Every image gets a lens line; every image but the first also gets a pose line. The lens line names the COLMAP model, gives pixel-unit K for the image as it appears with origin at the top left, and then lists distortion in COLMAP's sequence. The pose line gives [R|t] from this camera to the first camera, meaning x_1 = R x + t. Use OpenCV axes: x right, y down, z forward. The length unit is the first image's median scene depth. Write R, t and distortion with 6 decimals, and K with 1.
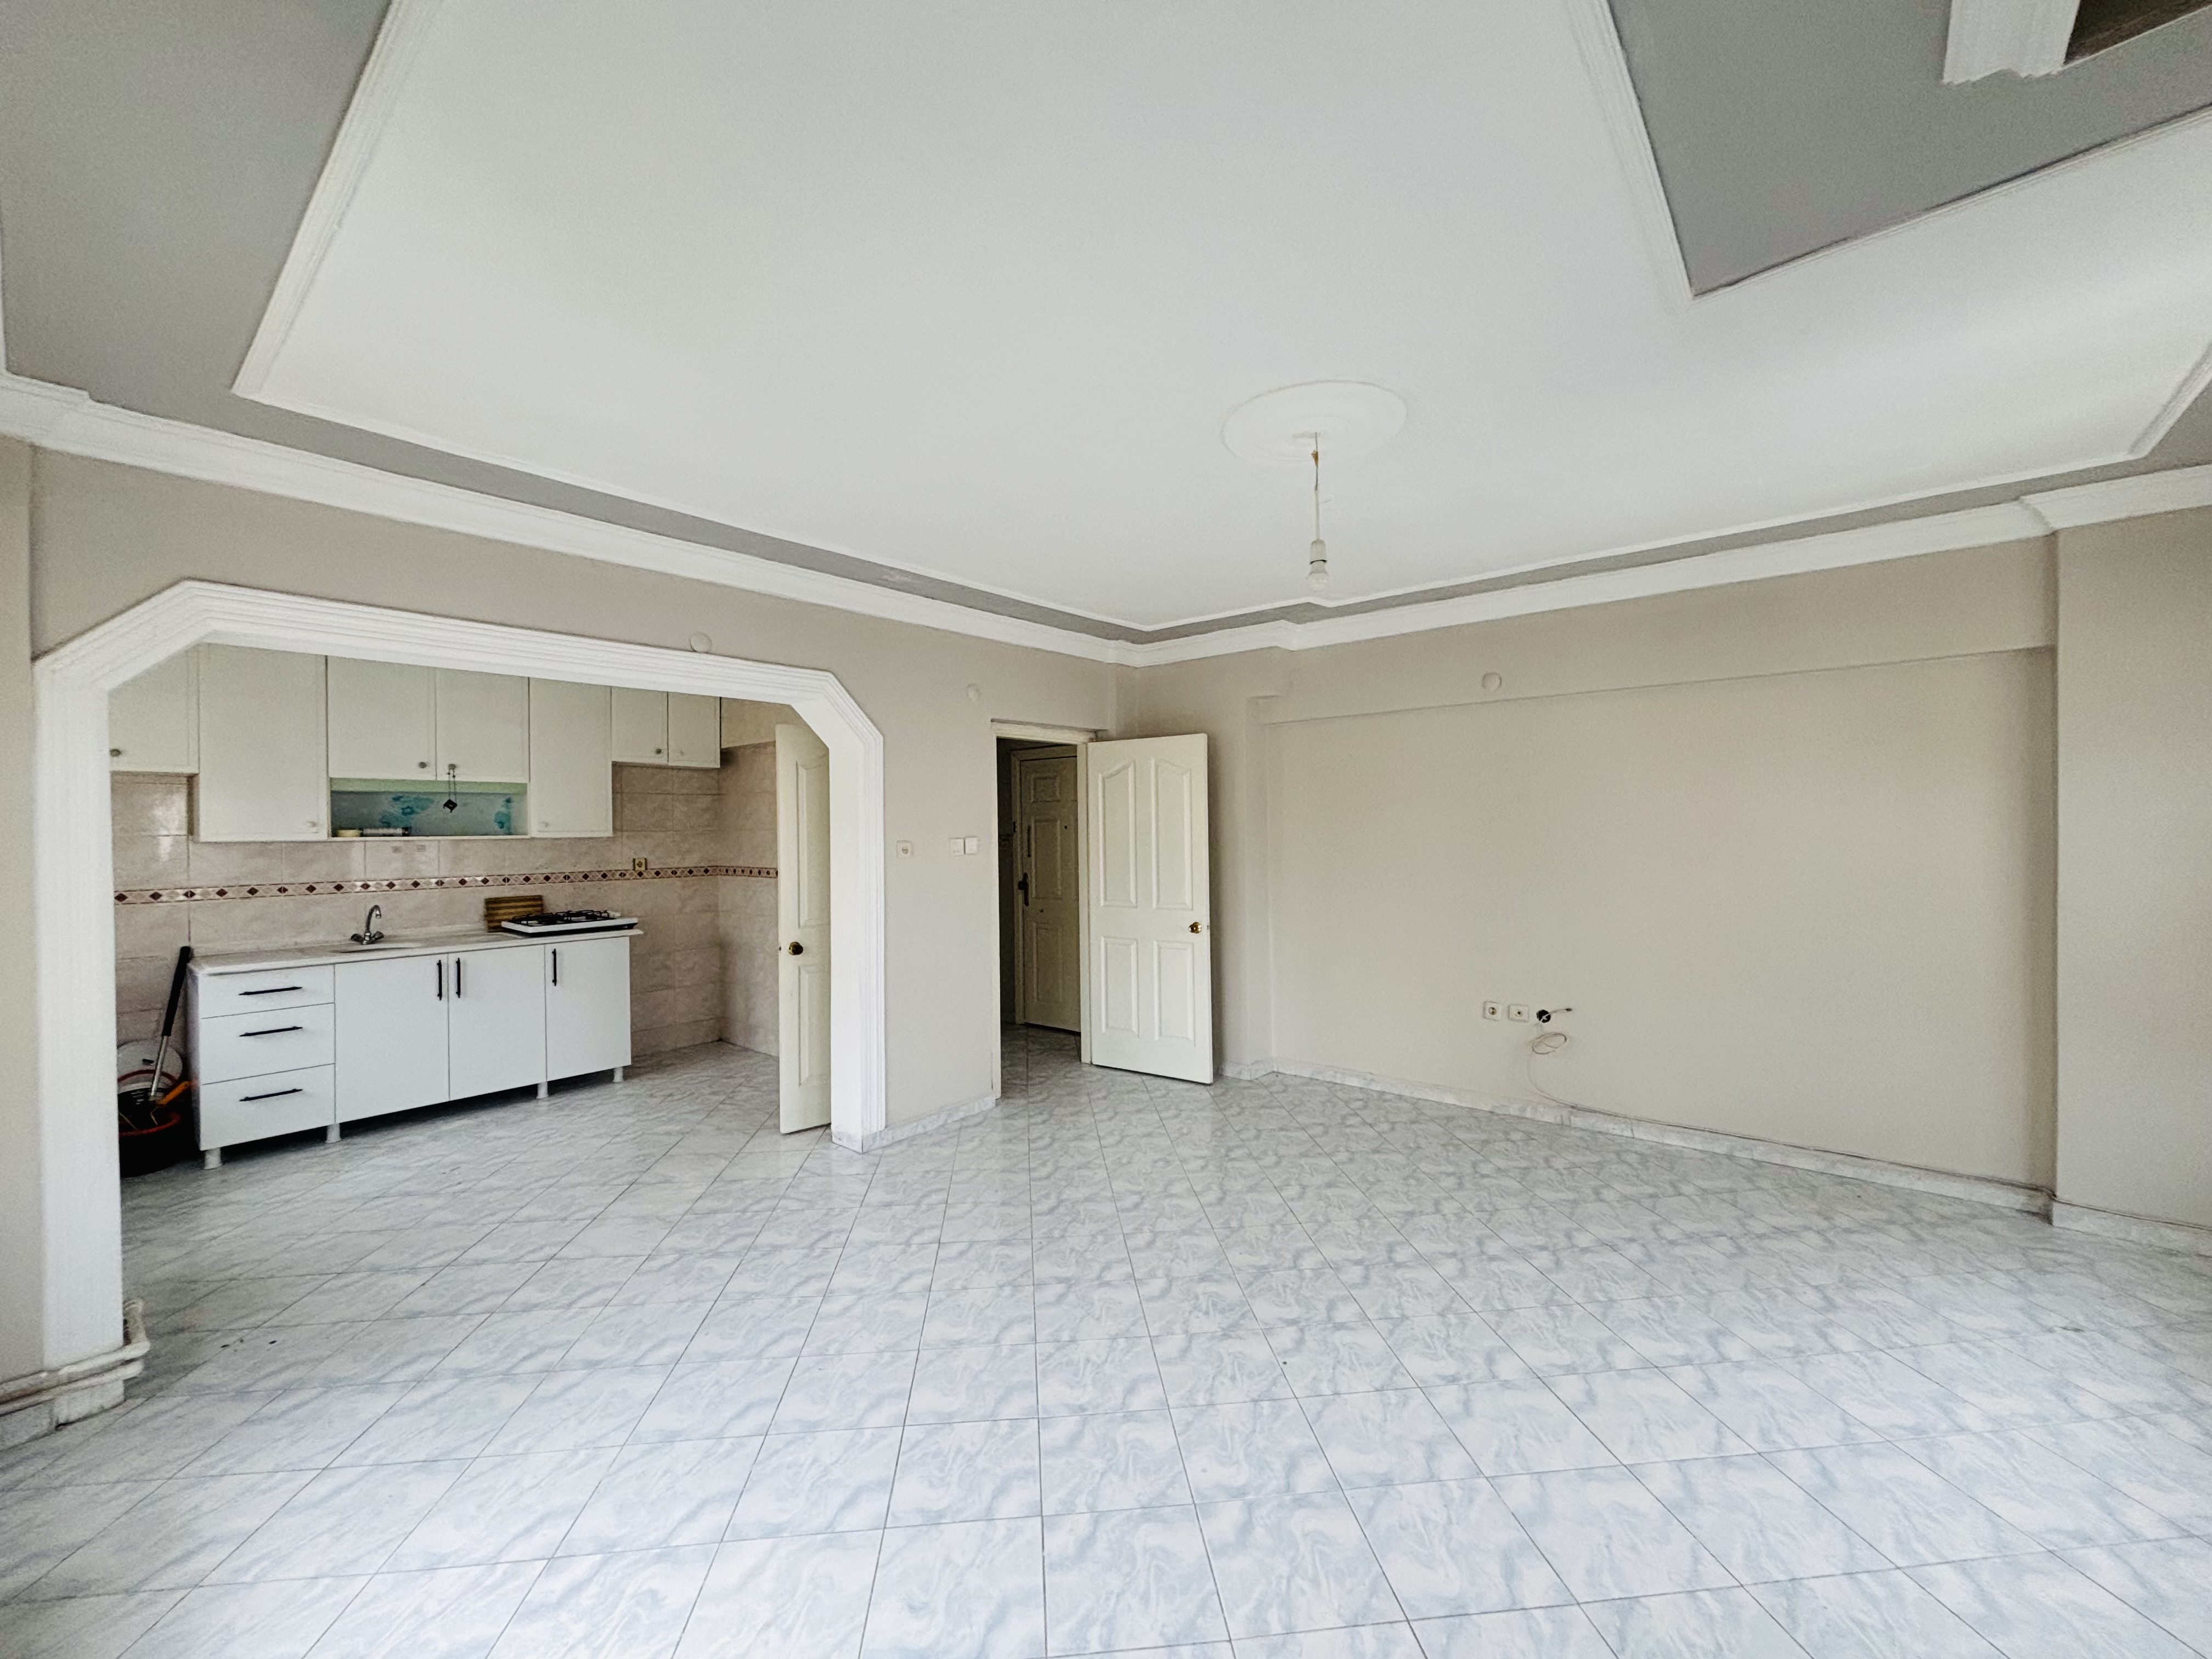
lens RADIAL K [[886.2, 0, 1094.6], [0, 886.2, 834.1], [0, 0, 1]] dist [0.006451, 0.000539]
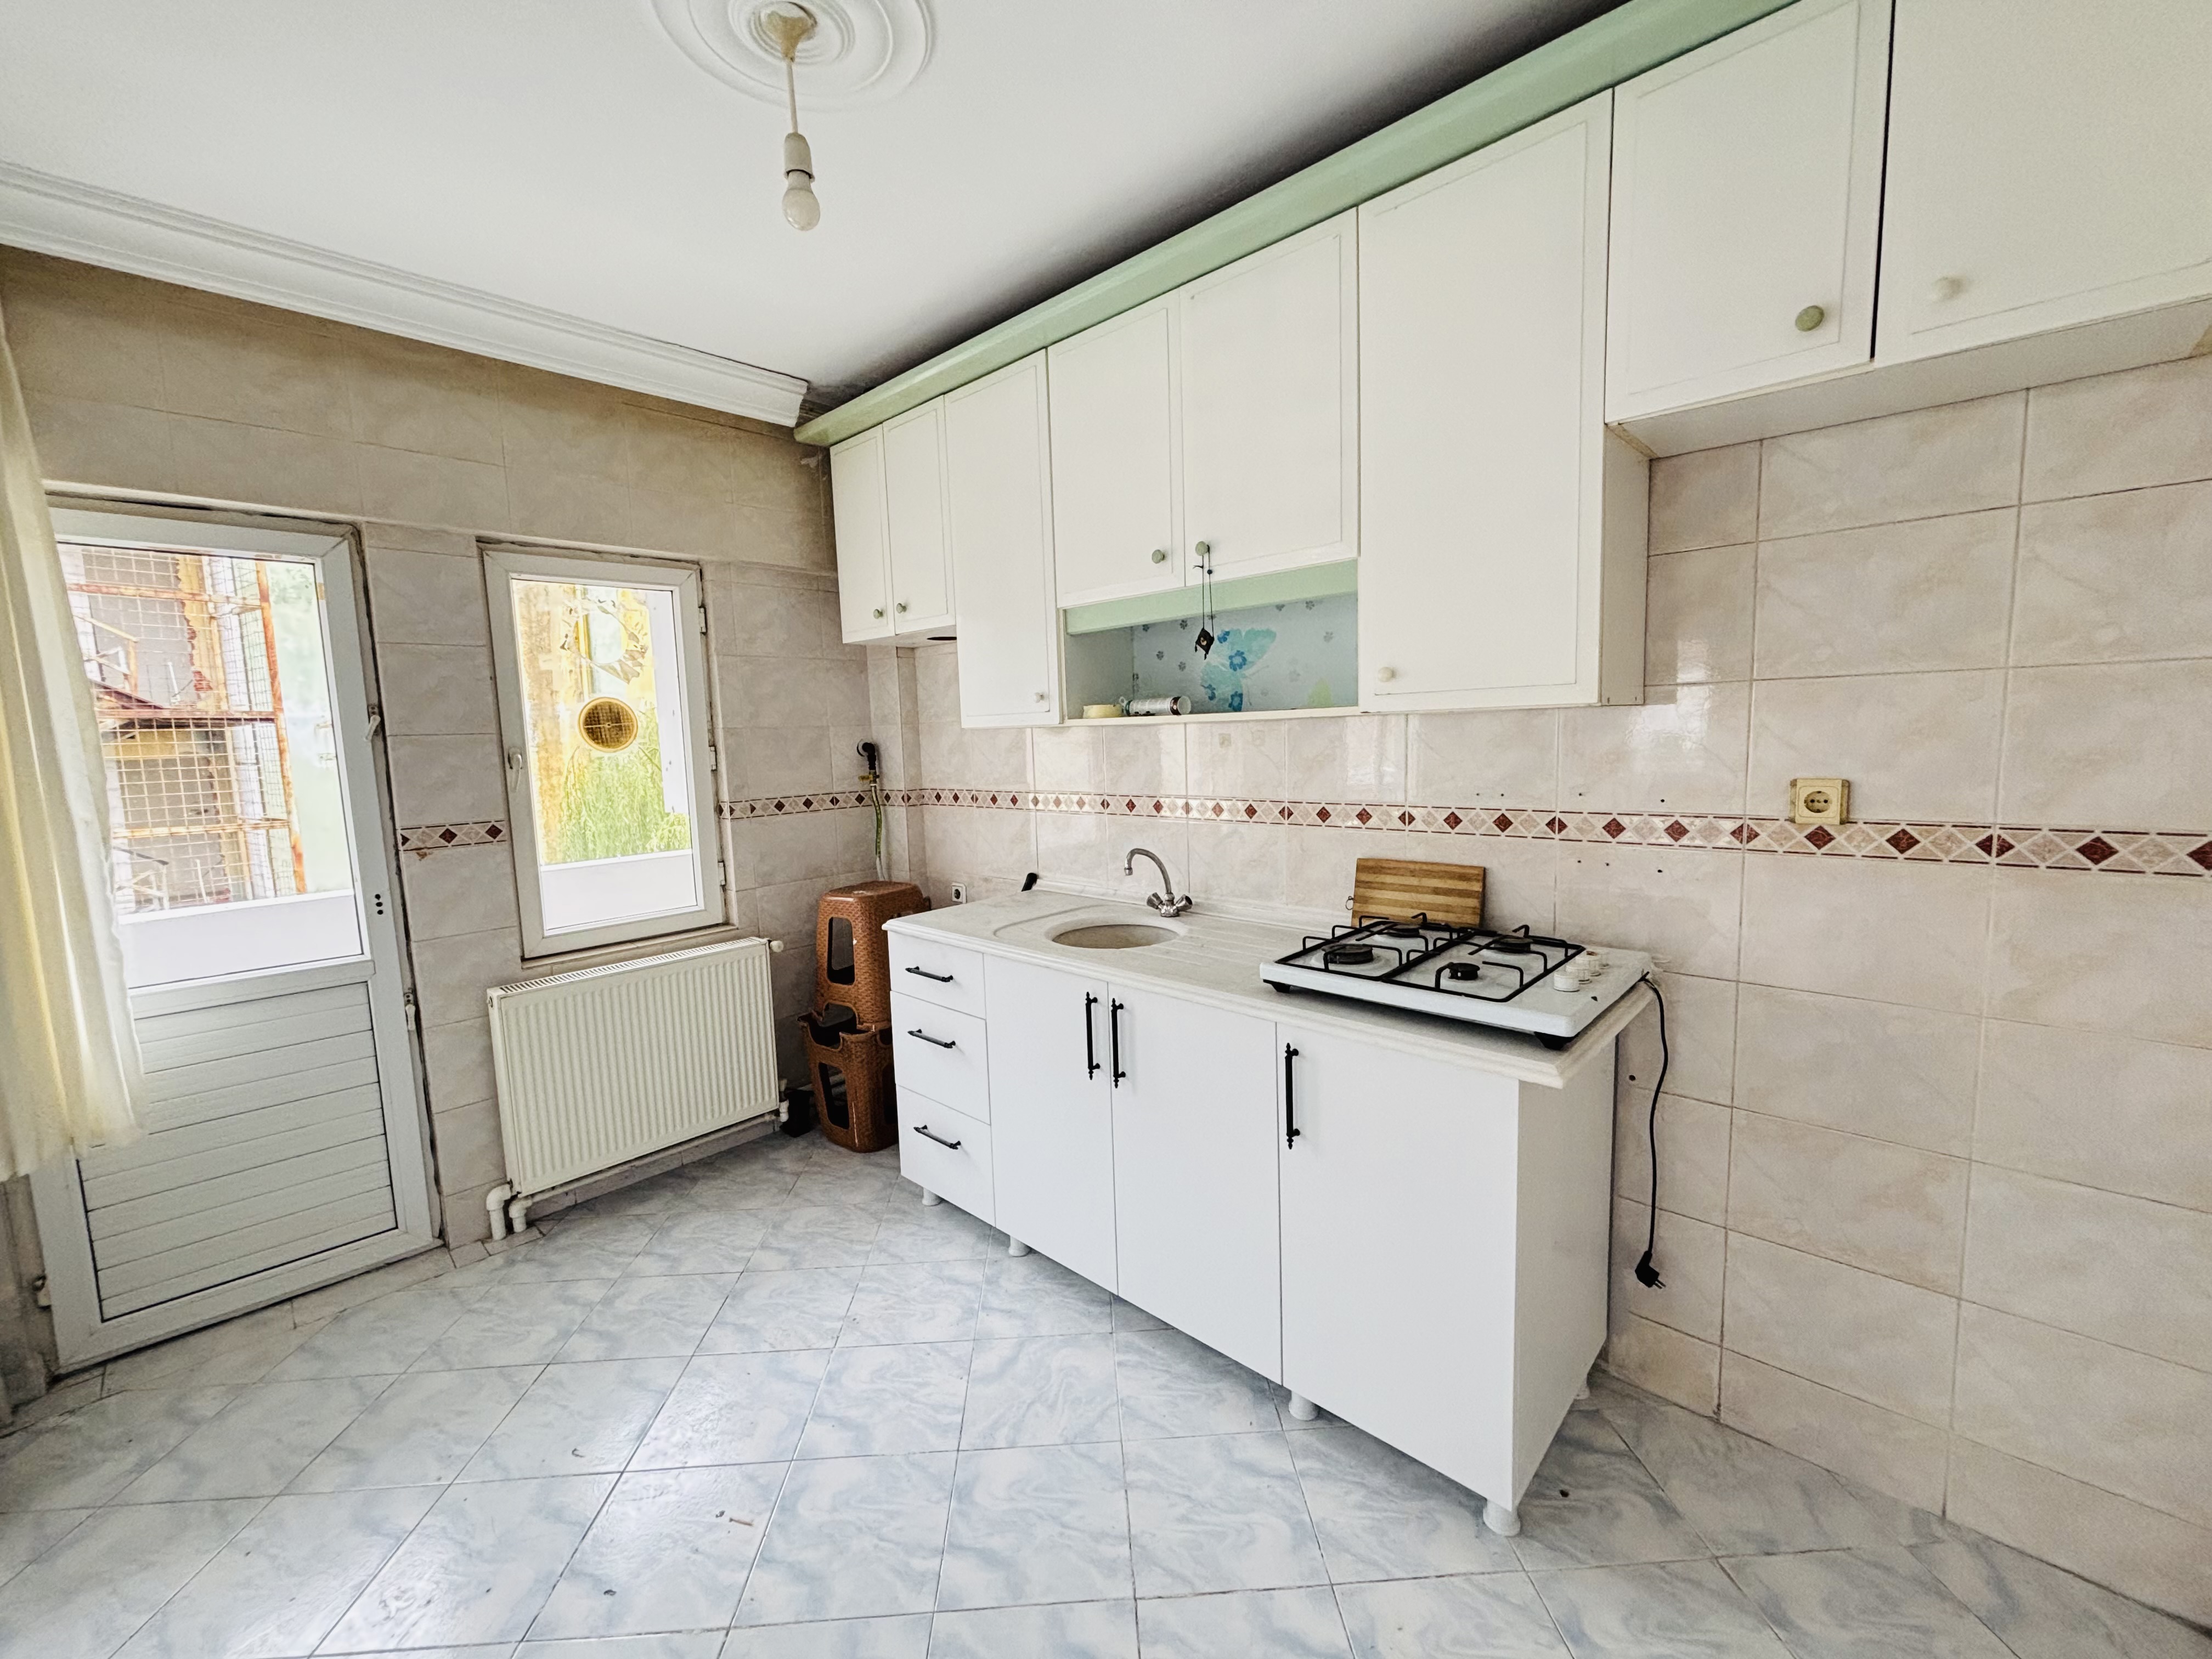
lens RADIAL K [[897.5, 0, 1099.5], [0, 897.5, 827.5], [0, 0, 1]] dist [0.013066, -0.002614]
pose [[-0.050293, 0.124852, -0.990900, -0.226229], [0.029985, 0.991897, 0.123456, 0.001370], [0.998284, -0.023503, -0.053629, 0.789757]]
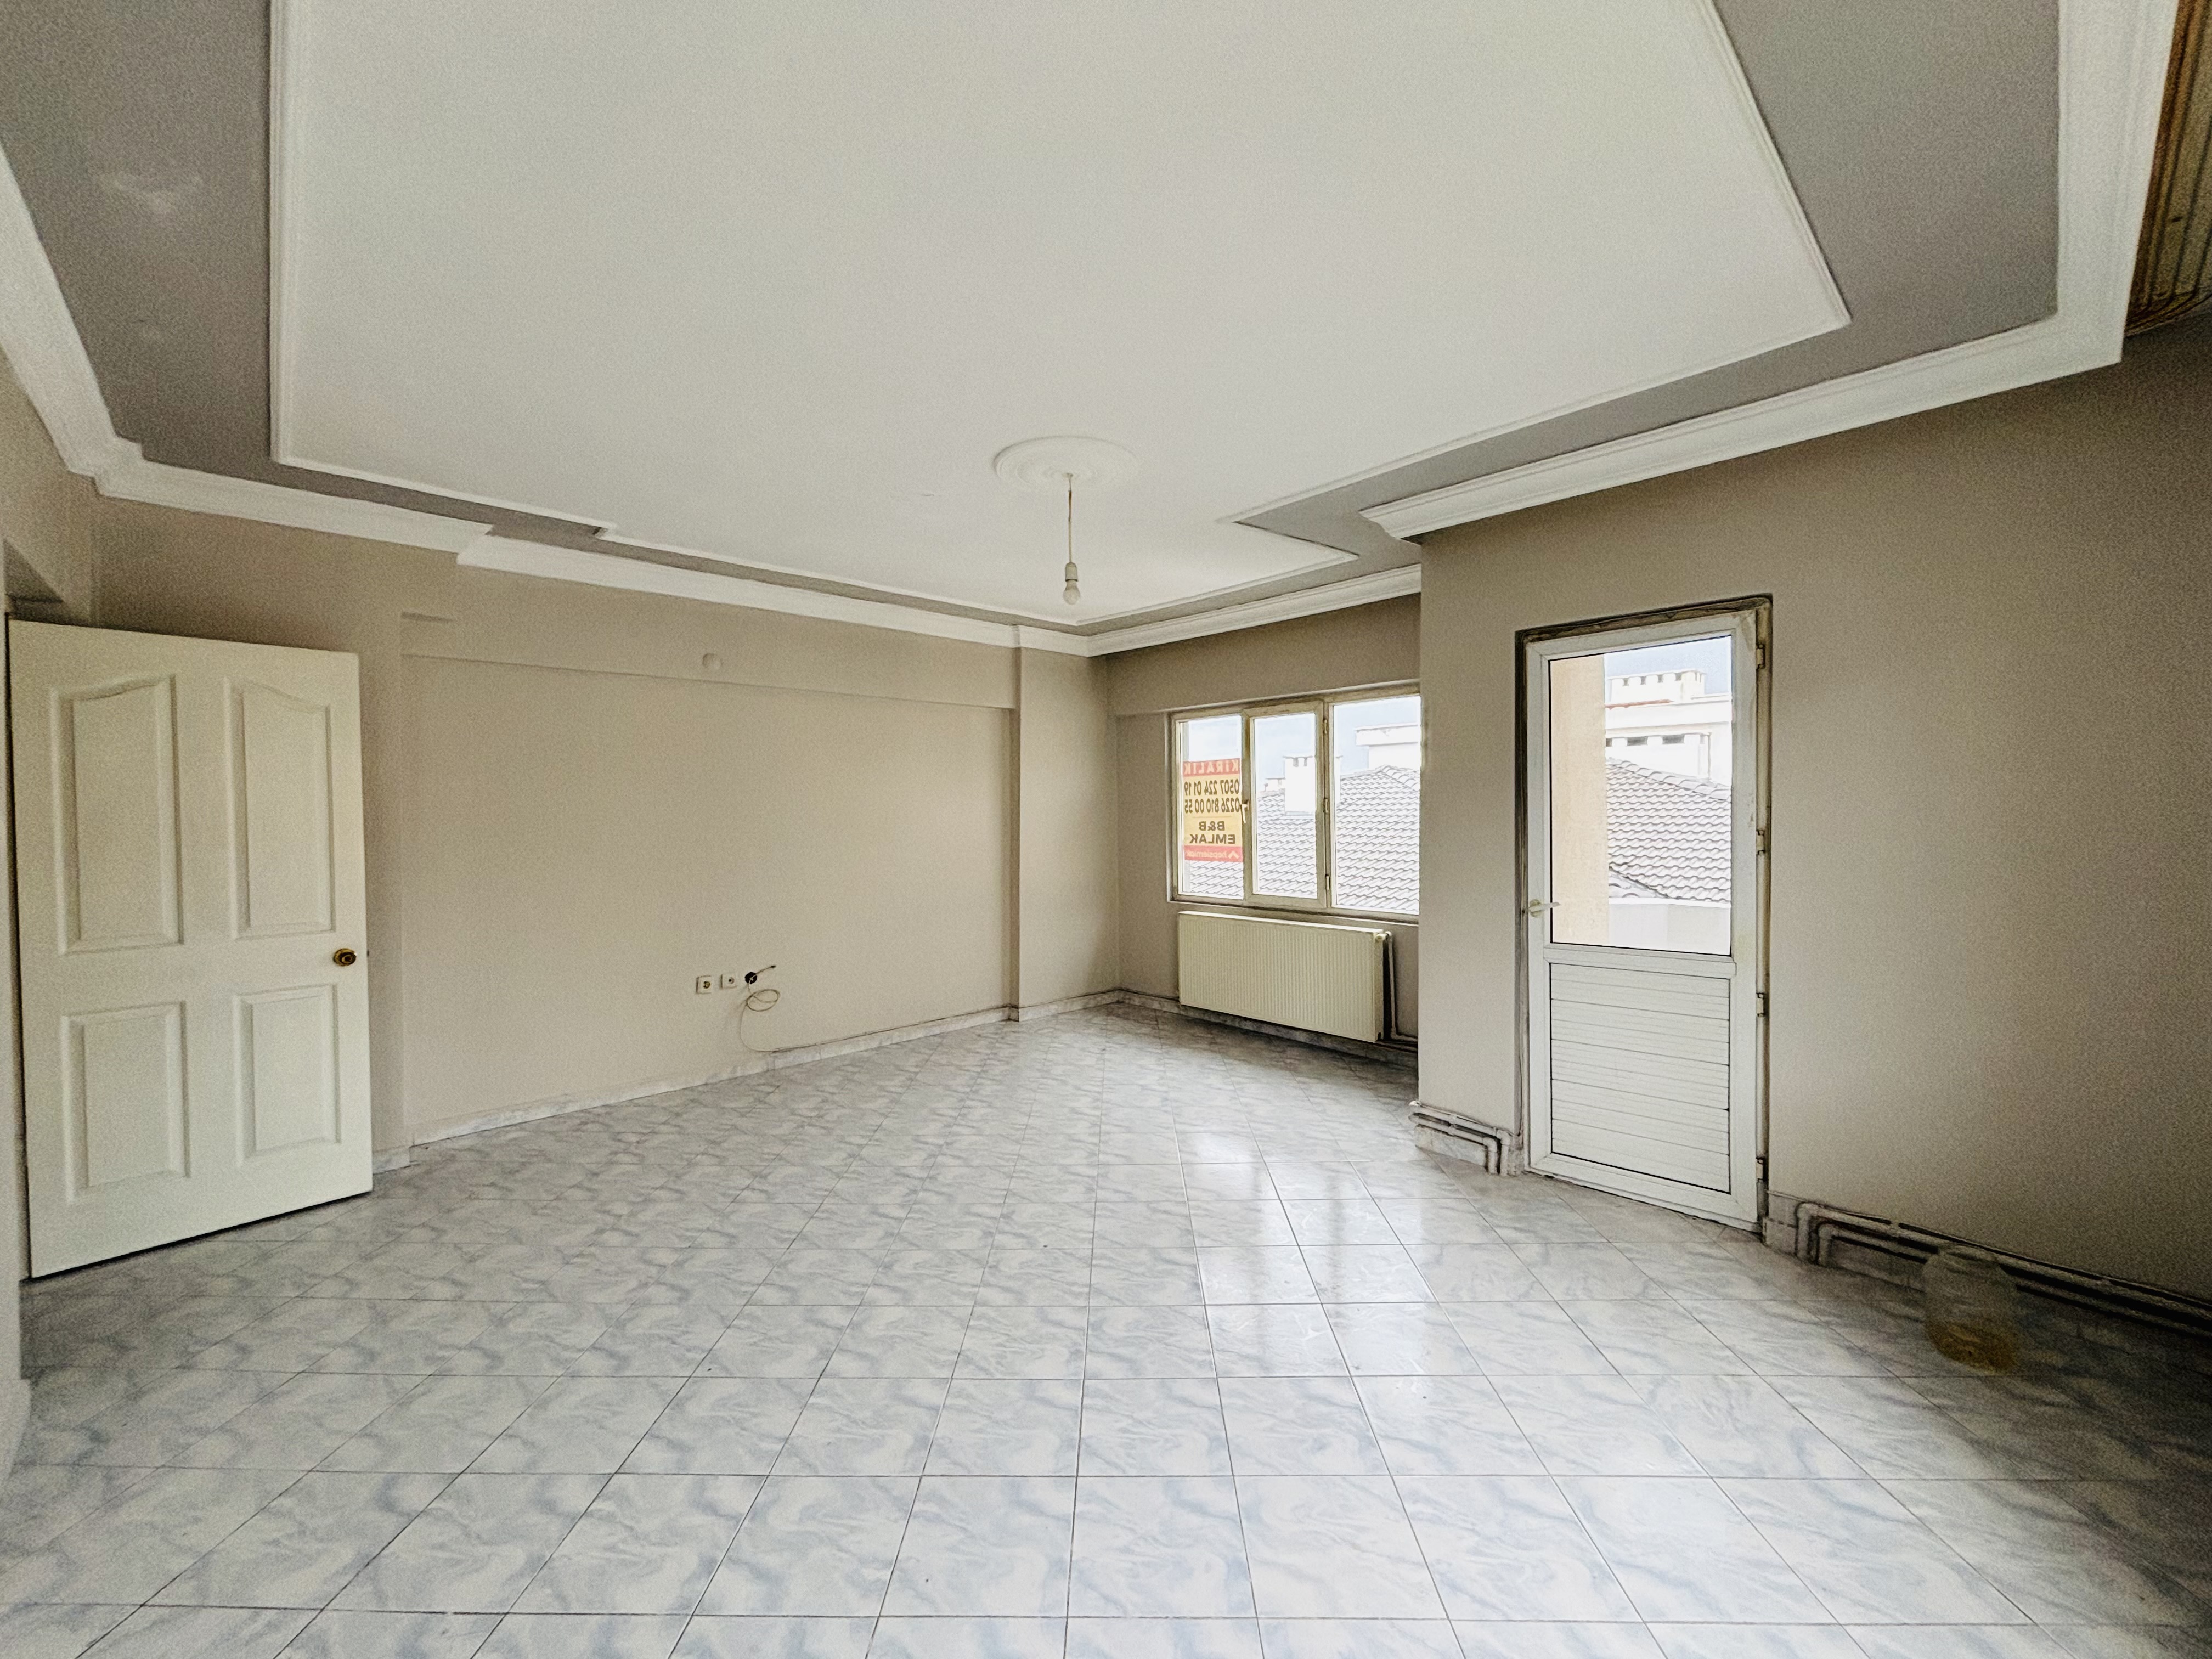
lens RADIAL K [[897.5, 0, 1099.5], [0, 897.5, 827.5], [0, 0, 1]] dist [0.013066, -0.002614]
pose [[0.118697, -0.006606, 0.992908, -3.757933], [0.012473, 0.999909, 0.005161, 0.135738], [-0.992852, 0.011772, 0.118769, 3.055752]]
